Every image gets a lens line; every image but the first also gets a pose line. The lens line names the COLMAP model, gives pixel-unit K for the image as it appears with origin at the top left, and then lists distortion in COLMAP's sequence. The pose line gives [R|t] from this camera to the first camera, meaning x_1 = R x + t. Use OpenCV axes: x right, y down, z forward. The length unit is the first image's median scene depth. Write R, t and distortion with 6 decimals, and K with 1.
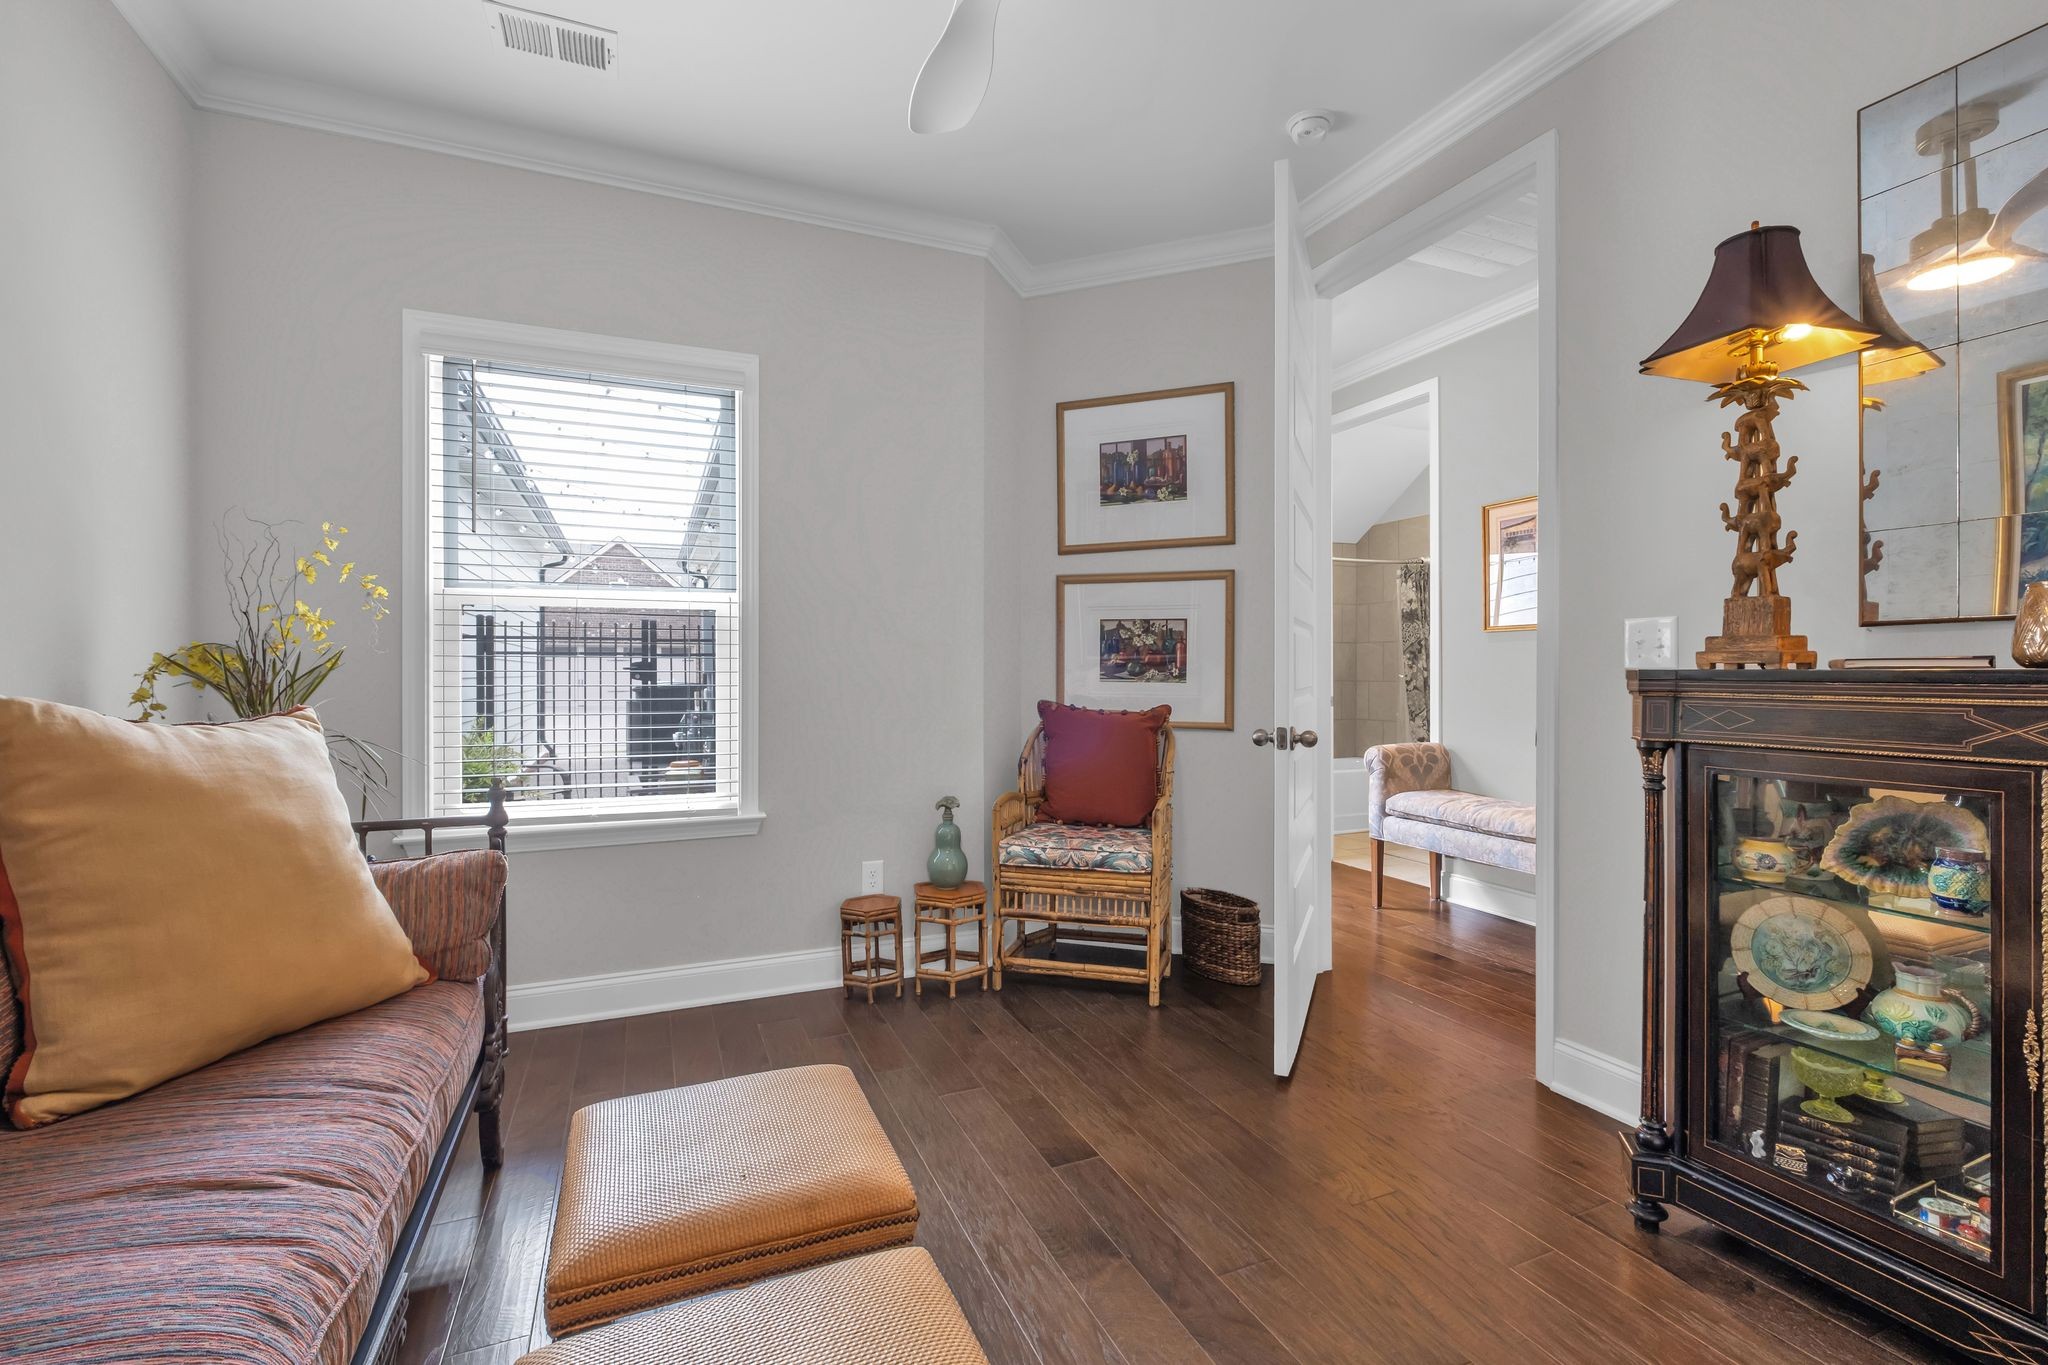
lens RADIAL K [[906.4, 0, 1029.8], [0, 906.4, 676.5], [0, 0, 1]] dist [-0.000760, -0.000329]
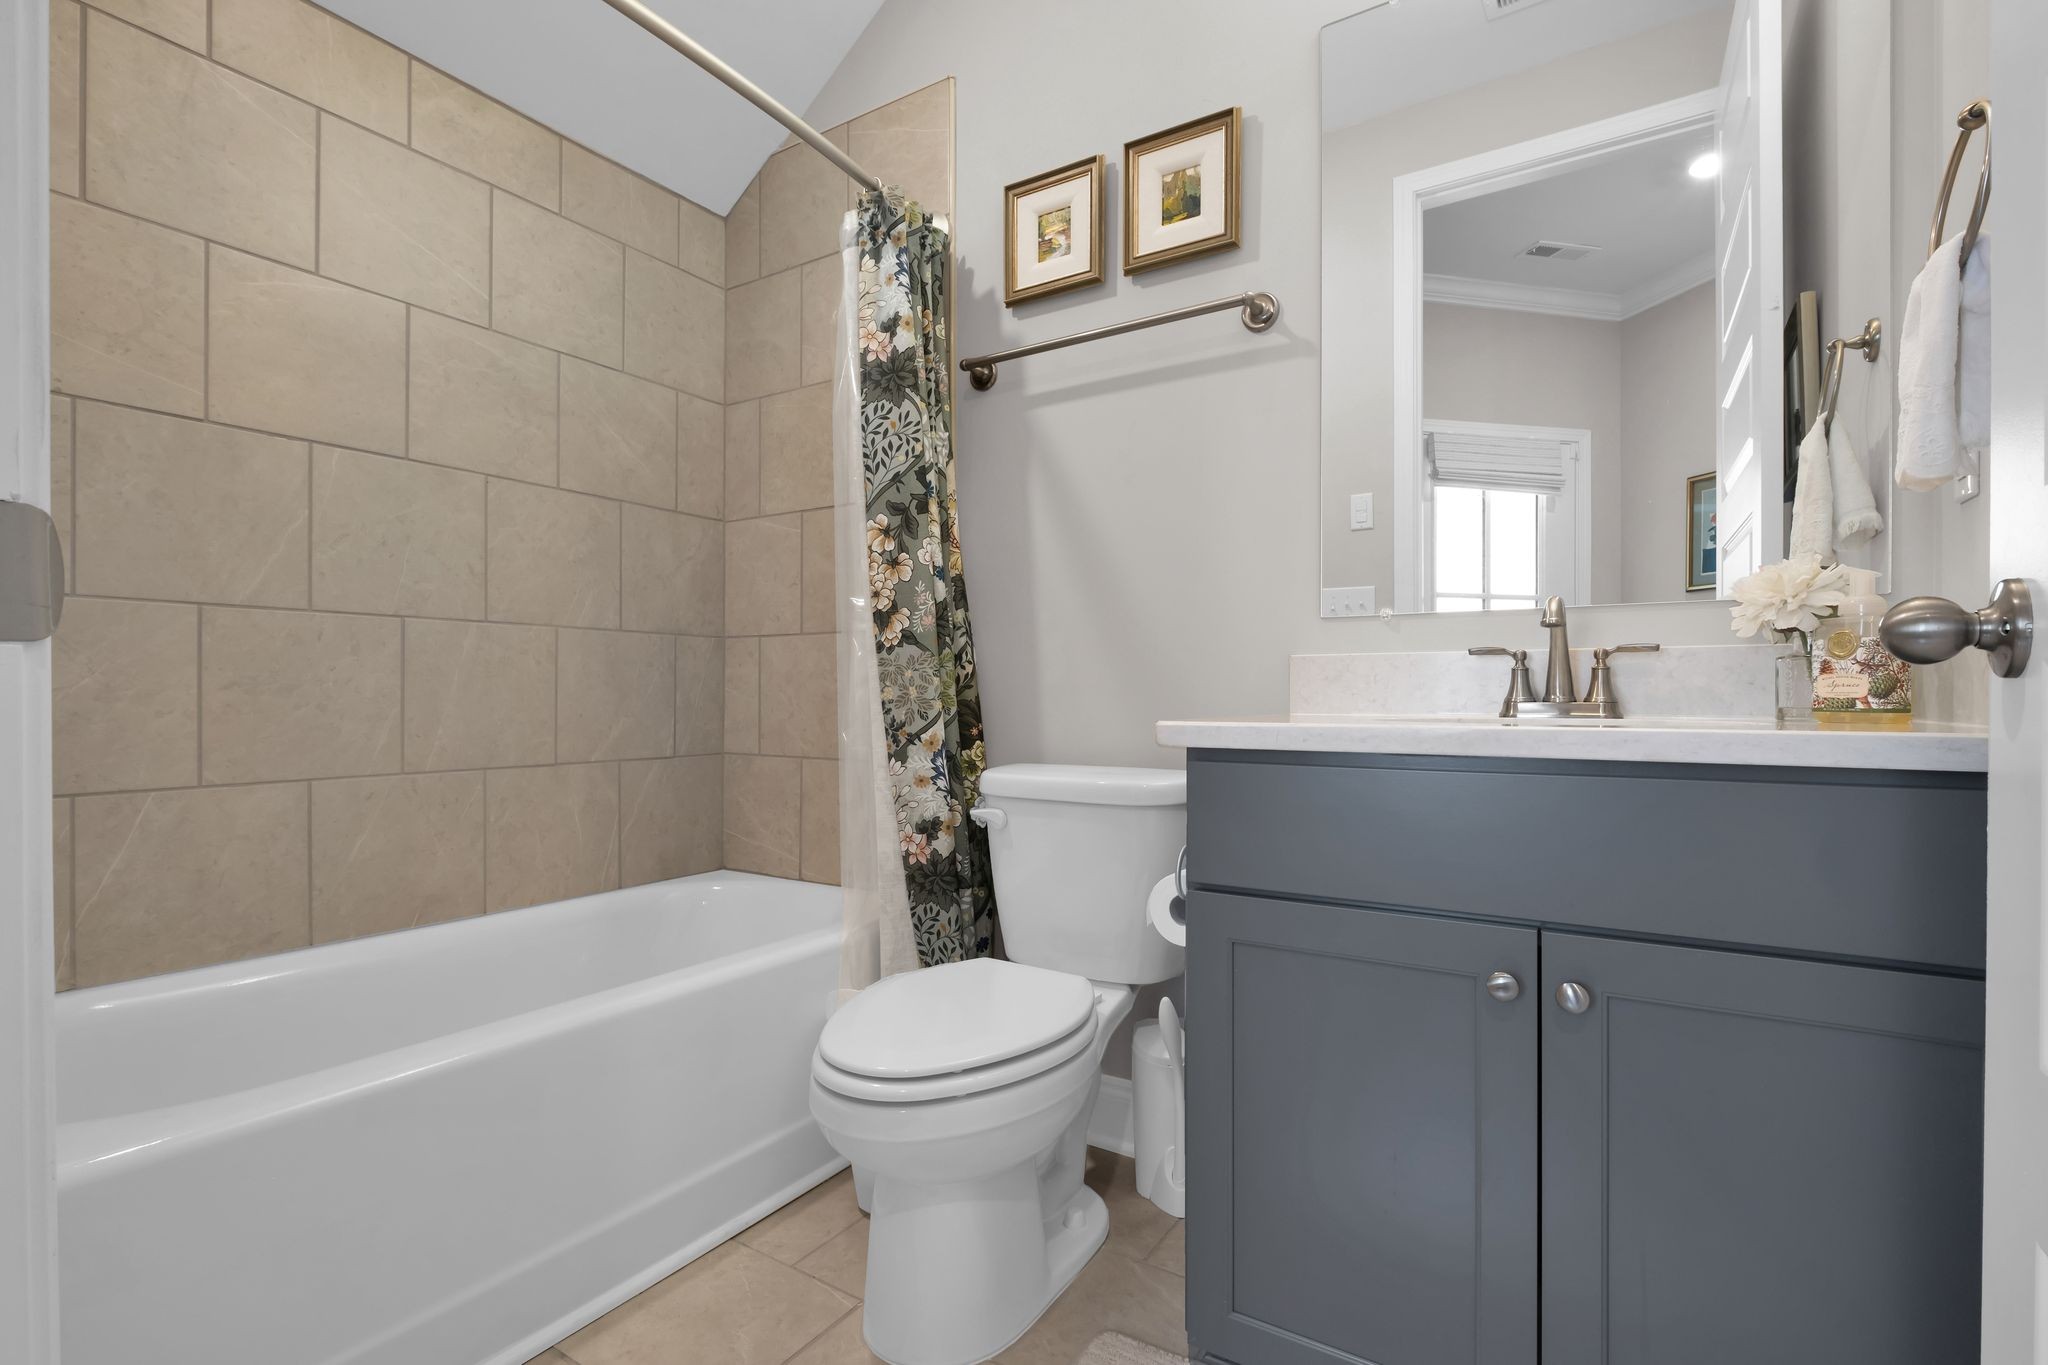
lens RADIAL K [[906.4, 0, 1029.8], [0, 906.4, 676.5], [0, 0, 1]] dist [-0.000760, -0.000329]
pose [[0.823186, 0.009615, 0.567691, 0.299170], [-0.000056, 0.999858, -0.016854, 0.028575], [-0.567772, 0.013842, 0.823069, 0.750327]]
